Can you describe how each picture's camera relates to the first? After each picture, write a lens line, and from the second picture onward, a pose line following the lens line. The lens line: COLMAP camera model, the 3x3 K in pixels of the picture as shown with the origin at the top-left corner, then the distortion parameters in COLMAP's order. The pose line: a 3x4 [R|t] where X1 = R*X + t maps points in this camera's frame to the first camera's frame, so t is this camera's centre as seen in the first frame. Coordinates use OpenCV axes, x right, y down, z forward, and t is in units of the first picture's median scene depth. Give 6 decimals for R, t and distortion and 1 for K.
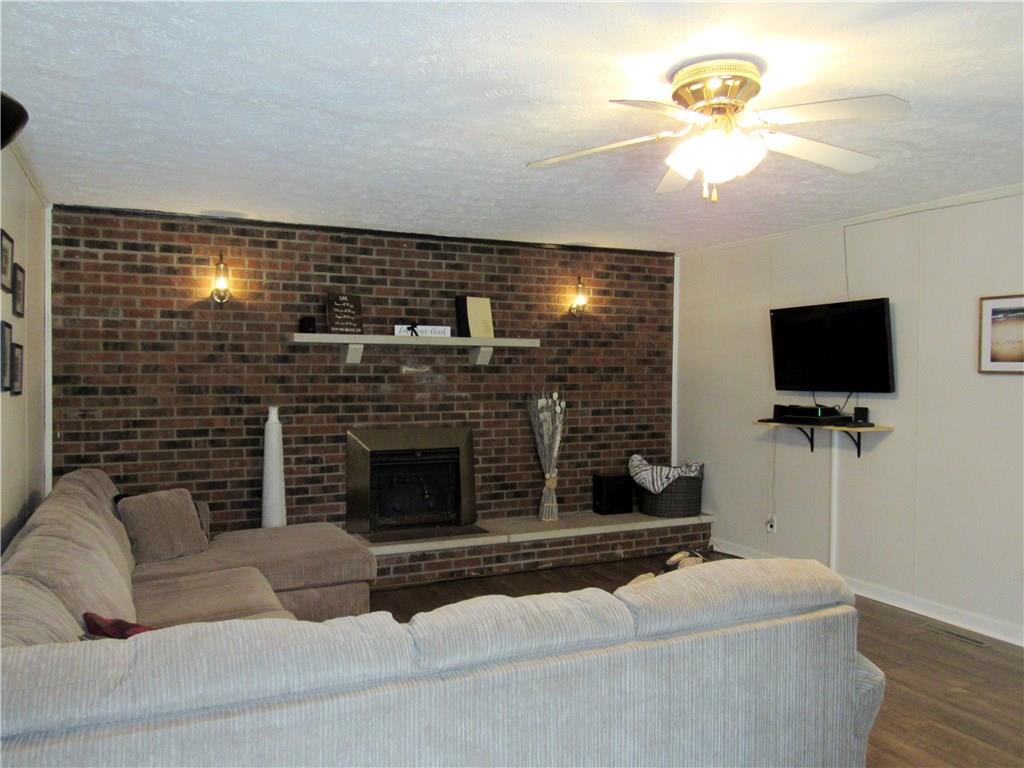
lens RADIAL K [[785.2, 0, 512.3], [0, 785.2, 384.6], [0, 0, 1]] dist [-0.025102, -0.004834]
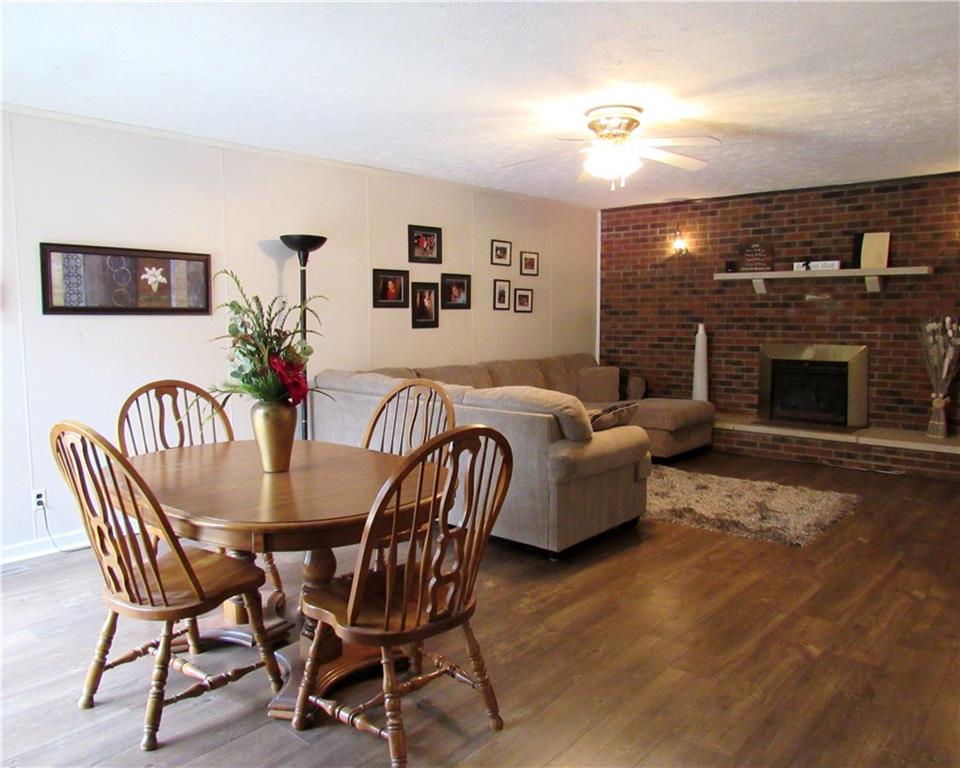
lens RADIAL K [[732.9, 0, 473.8], [0, 732.9, 385.1], [0, 0, 1]] dist [-0.026177, -0.000887]
pose [[0.381111, 0.087440, -0.920385, 0.790306], [-0.008648, 0.995811, 0.091025, 0.020420], [0.924489, -0.026731, 0.380270, 0.055076]]
